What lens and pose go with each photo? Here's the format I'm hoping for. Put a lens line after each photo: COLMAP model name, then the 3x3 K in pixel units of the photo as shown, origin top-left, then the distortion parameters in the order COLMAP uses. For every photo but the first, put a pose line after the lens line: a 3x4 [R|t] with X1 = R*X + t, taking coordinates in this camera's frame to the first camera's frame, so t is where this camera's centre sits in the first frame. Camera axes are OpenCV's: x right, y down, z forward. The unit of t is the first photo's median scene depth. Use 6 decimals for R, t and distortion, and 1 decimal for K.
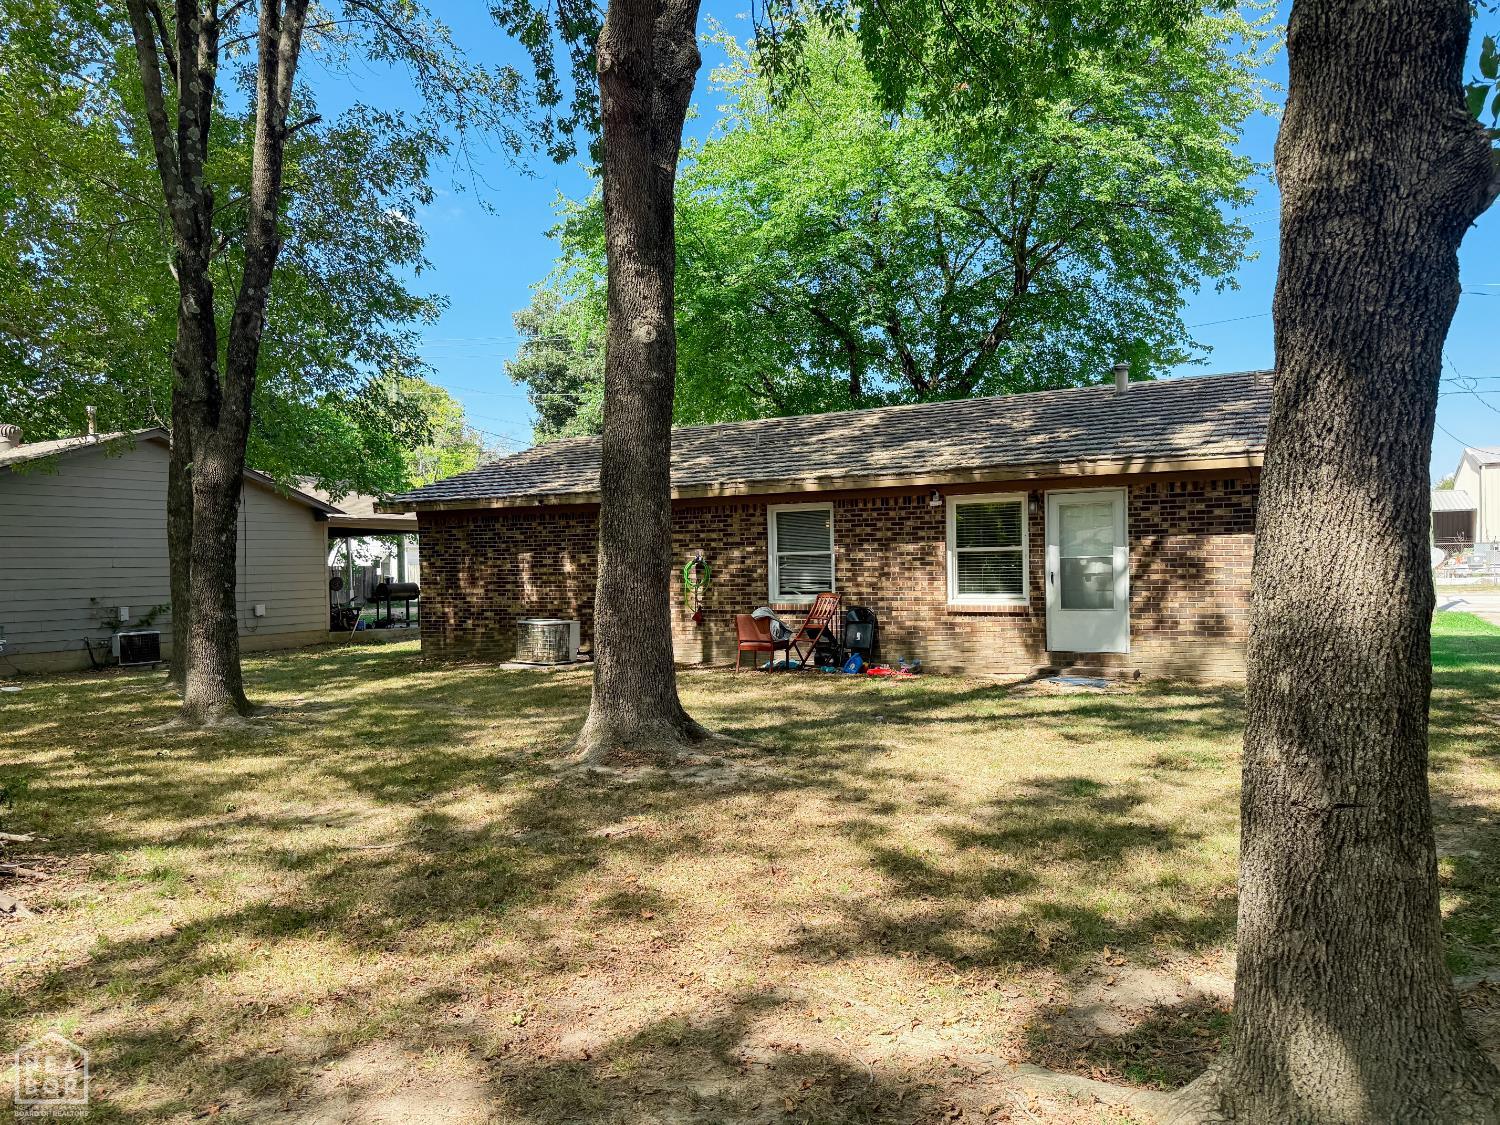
lens RADIAL K [[1033.1, 0, 750.0], [0, 1033.1, 562.5], [0, 0, 1]] dist [0.111986, -0.173335]
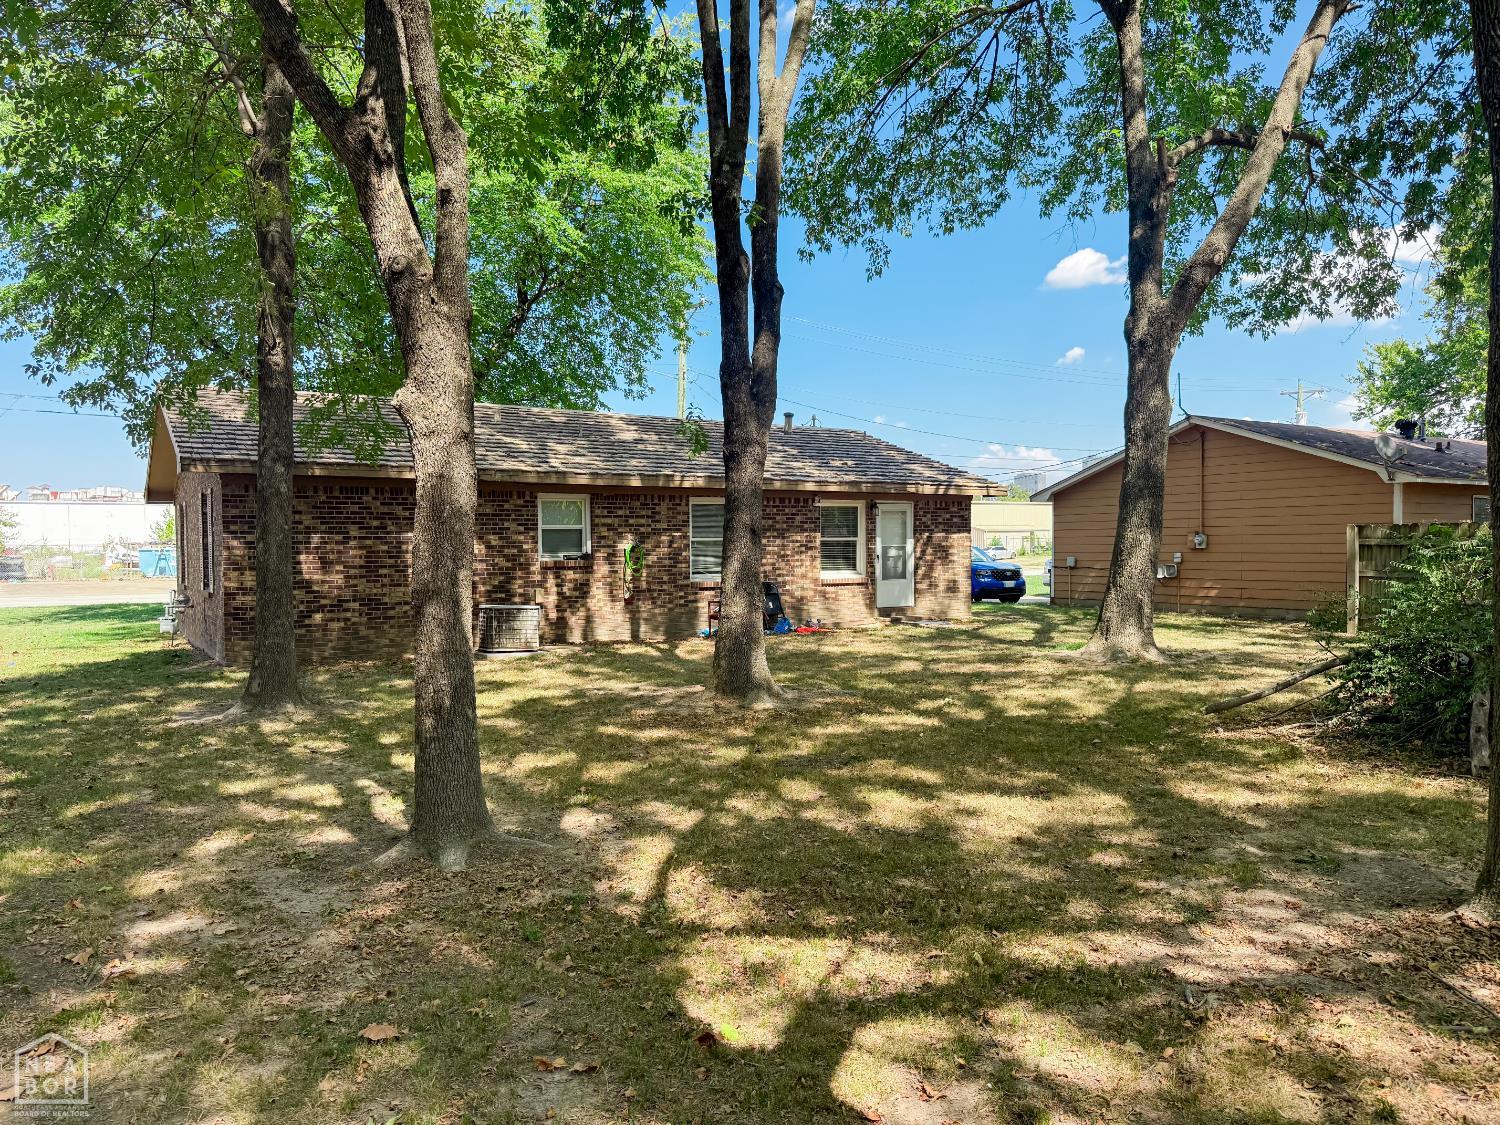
lens RADIAL K [[1033.1, 0, 750.0], [0, 1033.1, 562.5], [0, 0, 1]] dist [0.111986, -0.173335]
pose [[0.488457, 0.002721, 0.872584, -1.044429], [-0.000728, 0.999996, -0.002711, 0.022847], [-0.872588, 0.000689, 0.488457, 0.406836]]
